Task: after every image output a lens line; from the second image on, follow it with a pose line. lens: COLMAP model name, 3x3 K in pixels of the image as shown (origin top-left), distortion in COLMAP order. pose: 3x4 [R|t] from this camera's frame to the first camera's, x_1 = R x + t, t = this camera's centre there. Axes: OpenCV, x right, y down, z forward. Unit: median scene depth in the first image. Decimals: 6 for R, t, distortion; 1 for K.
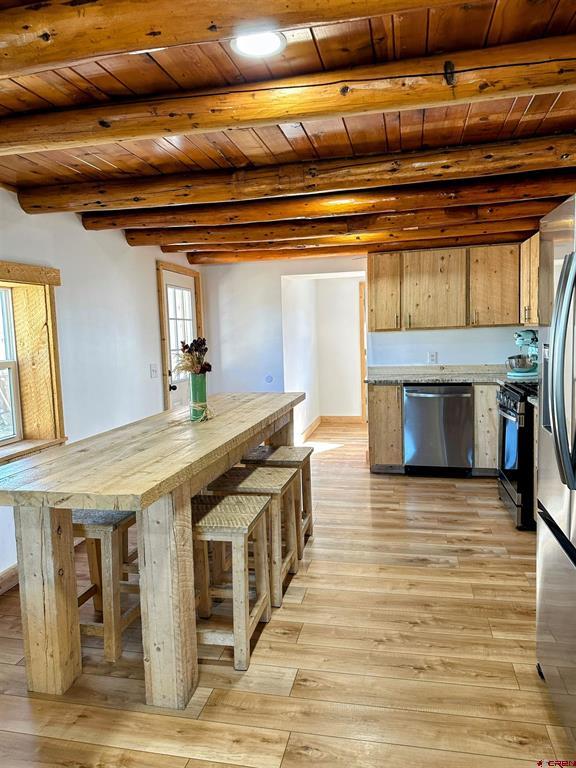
lens RADIAL K [[551.7, 0, 283.8], [0, 551.7, 390.1], [0, 0, 1]] dist [0.053172, -0.059850]
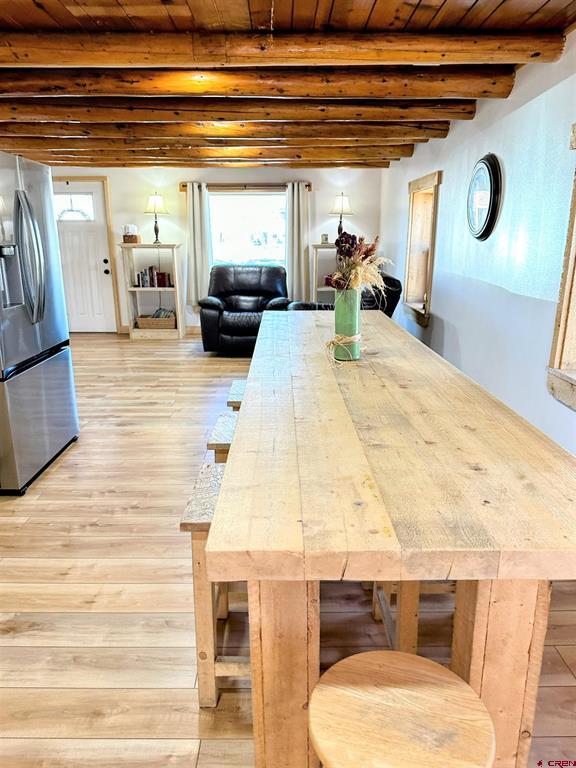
lens RADIAL K [[551.7, 0, 286.5], [0, 551.7, 384.5], [0, 0, 1]] dist [0.053172, -0.059850]
pose [[-0.972059, 0.090997, -0.216382, 0.077503], [0.006265, 0.931533, 0.363603, -0.185081], [0.234654, 0.352088, -0.906075, 1.771214]]
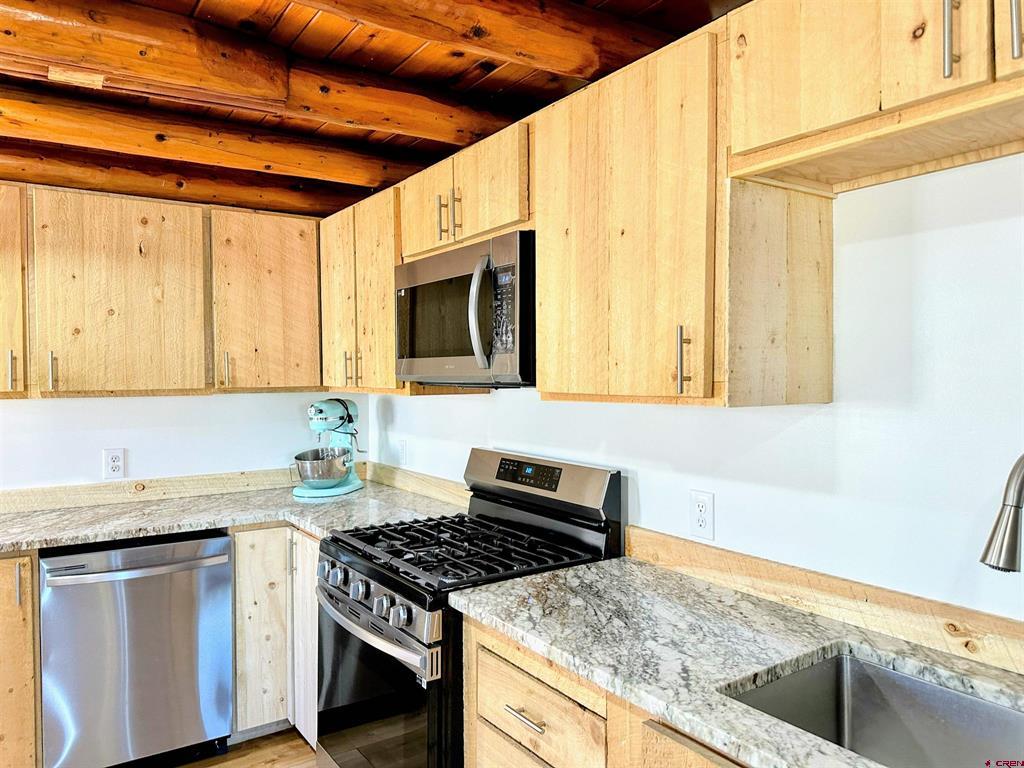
lens RADIAL K [[735.6, 0, 510.1], [0, 735.6, 388.5], [0, 0, 1]] dist [0.053172, -0.059850]
pose [[0.685594, 0.015288, 0.727824, 0.134147], [0.054964, 0.995839, -0.072693, -0.109151], [-0.725906, 0.089842, 0.681900, 0.787080]]
